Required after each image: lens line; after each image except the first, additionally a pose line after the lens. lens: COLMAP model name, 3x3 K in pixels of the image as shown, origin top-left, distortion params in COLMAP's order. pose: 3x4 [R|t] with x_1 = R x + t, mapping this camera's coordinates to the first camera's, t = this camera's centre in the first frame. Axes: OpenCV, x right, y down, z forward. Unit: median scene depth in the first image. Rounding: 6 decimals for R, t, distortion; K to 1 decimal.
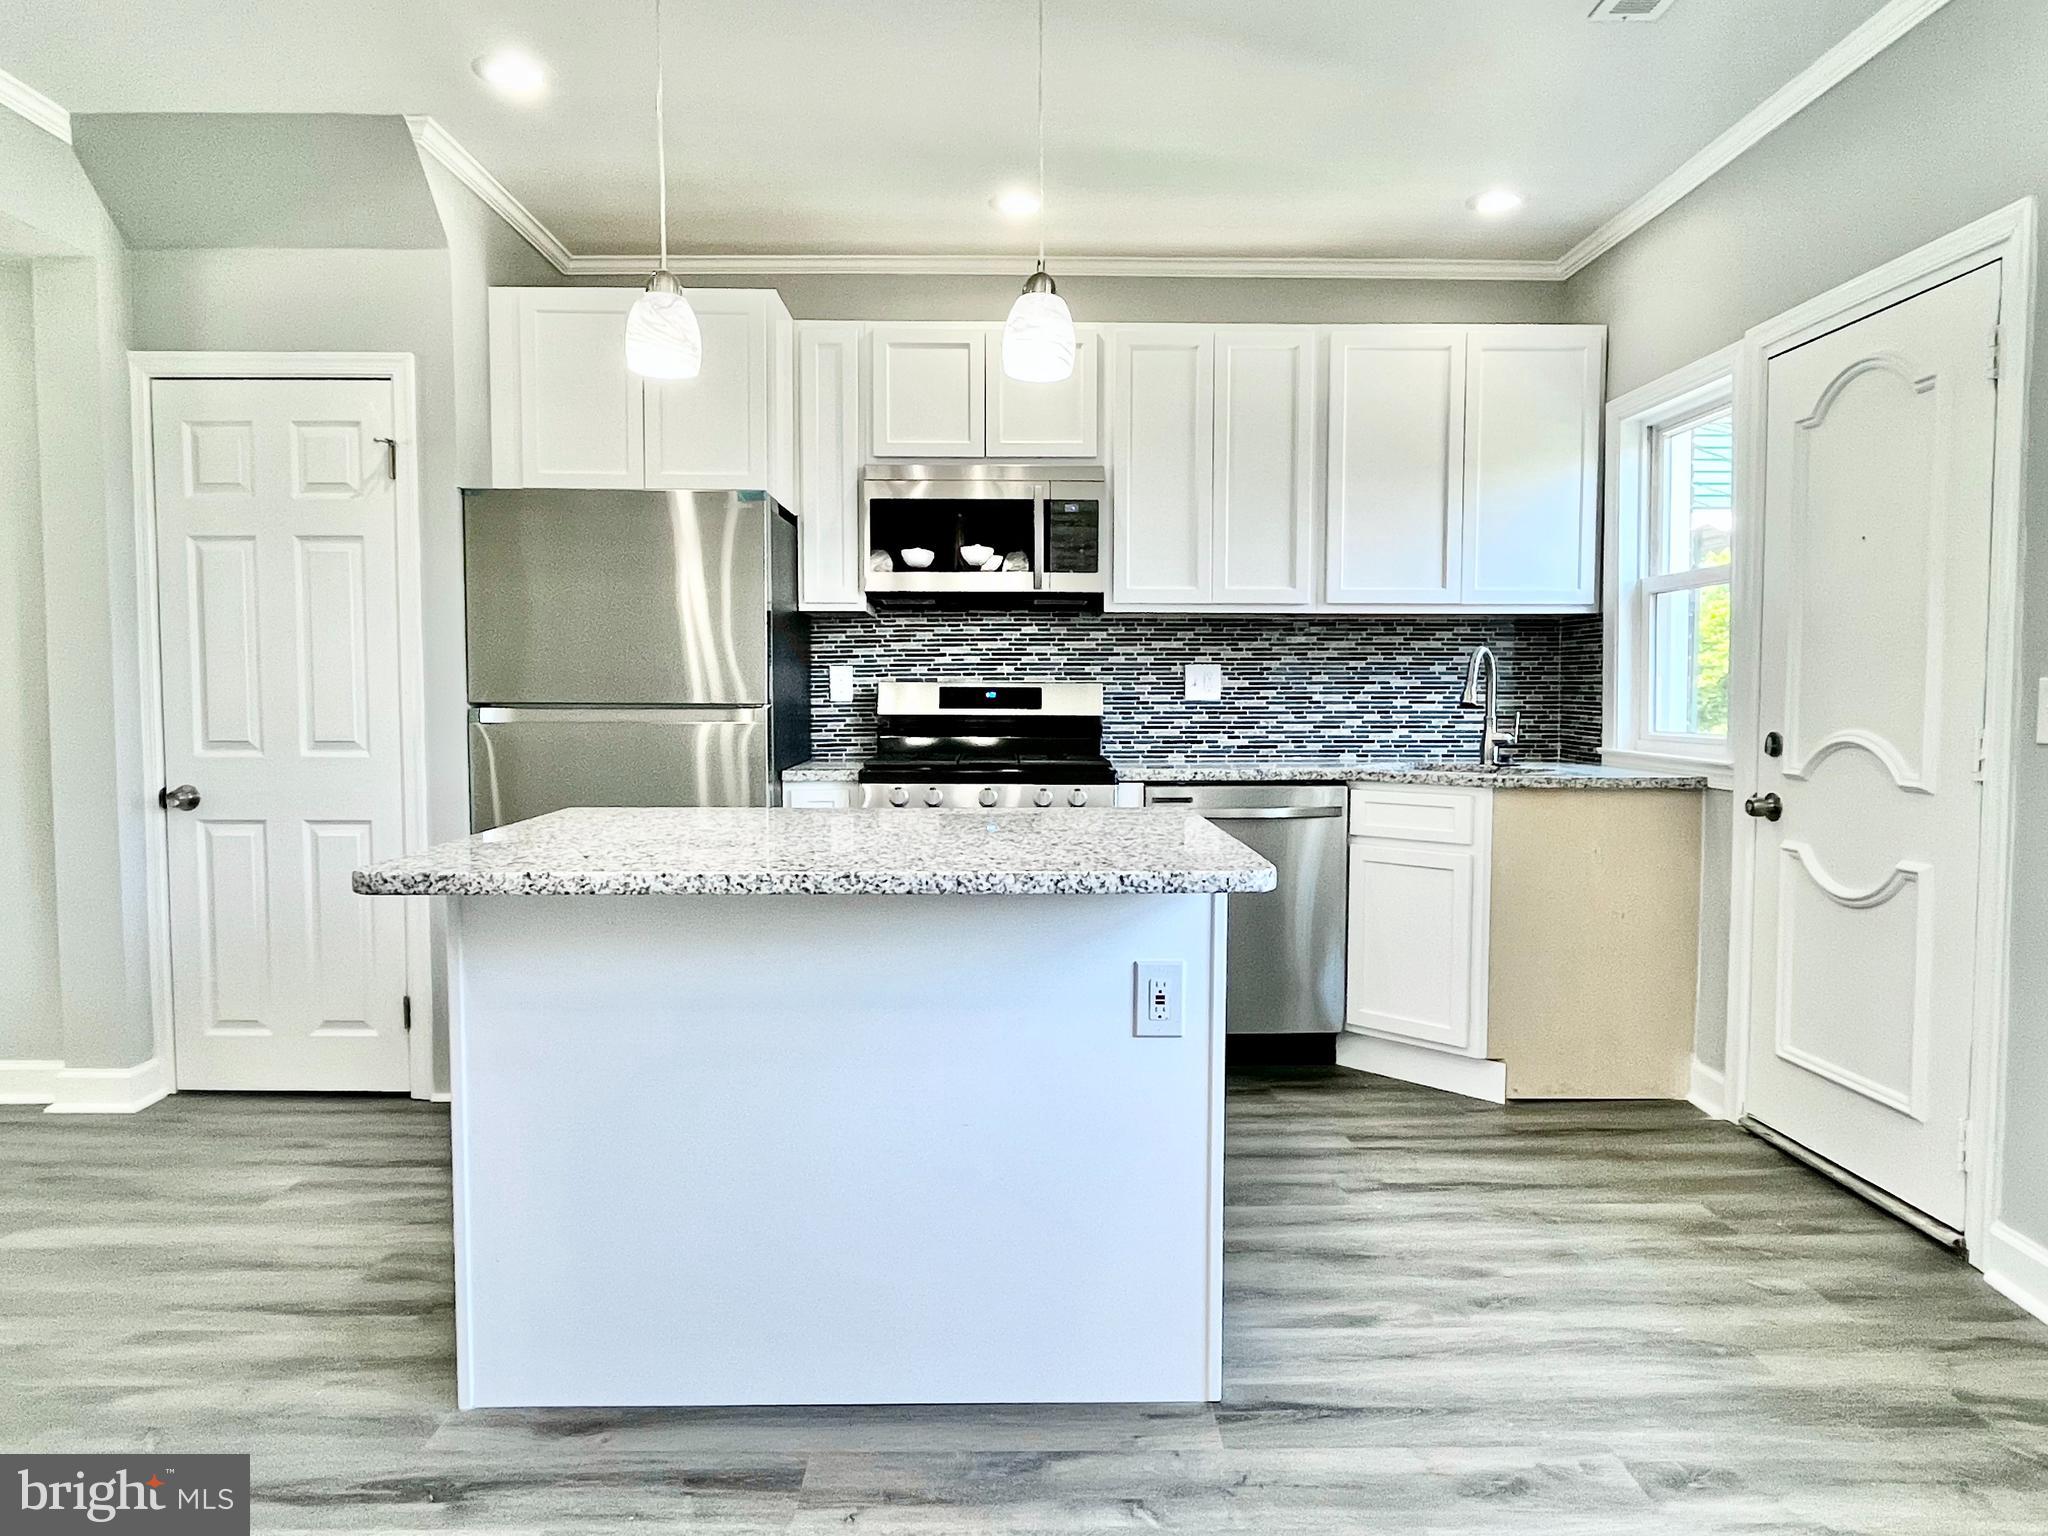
lens RADIAL K [[1247.8, 0, 1024.0], [0, 1247.8, 768.0], [0, 0, 1]] dist [0.000281, -0.000887]
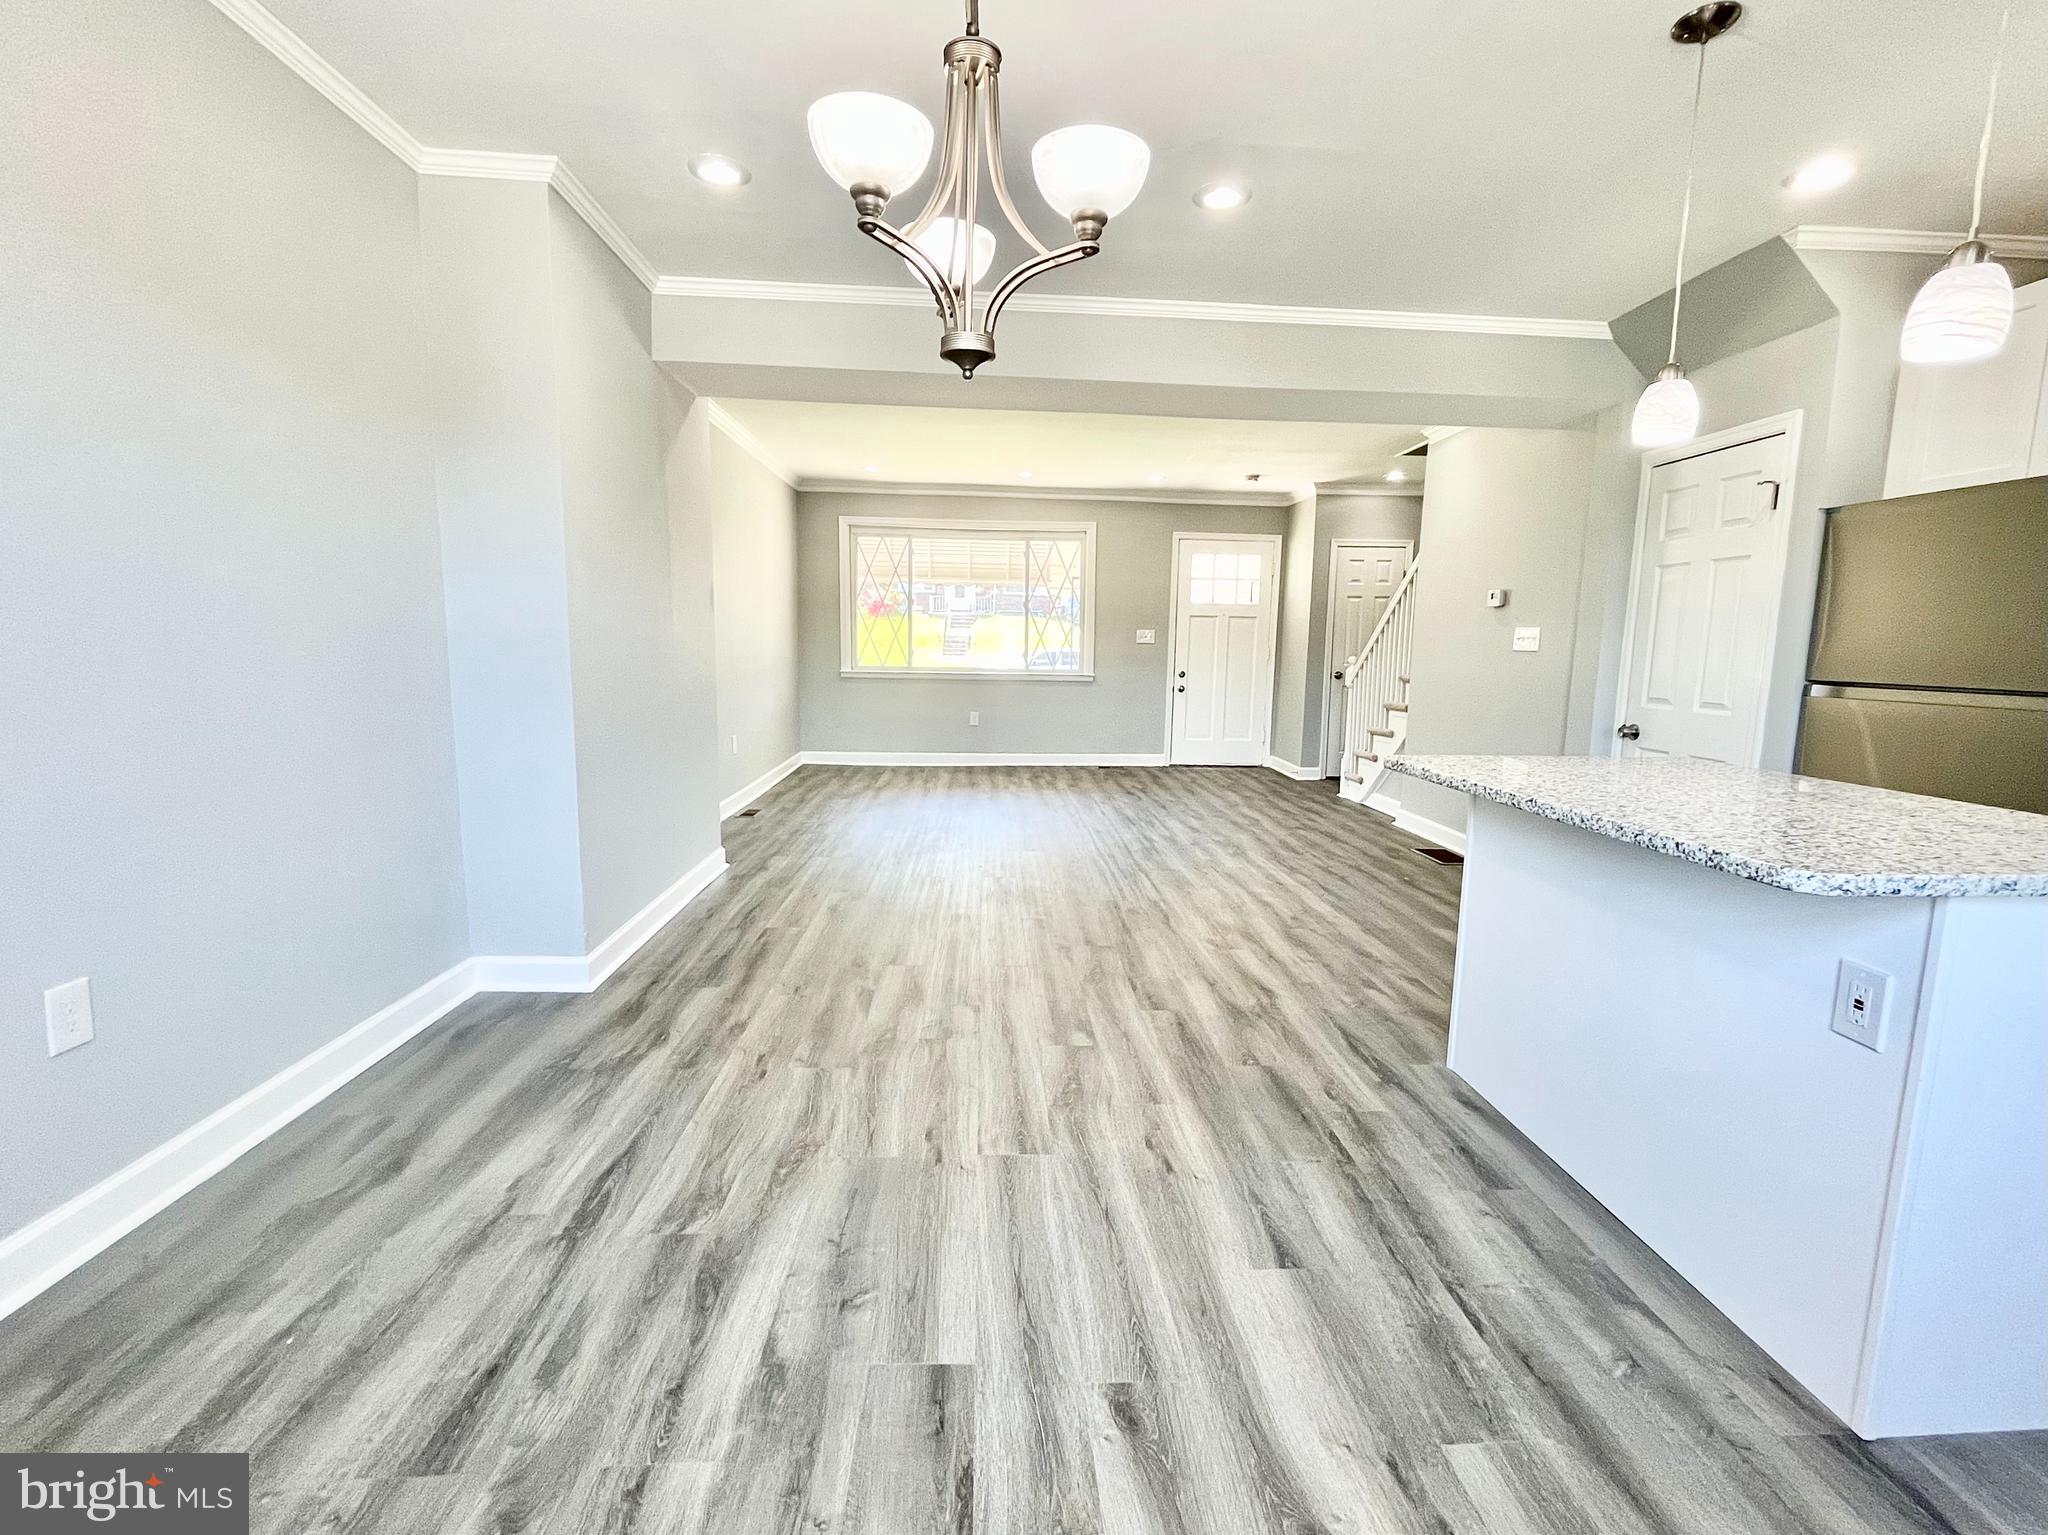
lens RADIAL K [[903.6, 0, 1035.0], [0, 903.6, 761.8], [0, 0, 1]] dist [-0.000147, 0.000031]
pose [[0.045324, 0.133536, -0.990007, 0.388962], [-0.084283, 0.988003, 0.129407, -0.020795], [0.995411, 0.077575, 0.056035, 0.154025]]
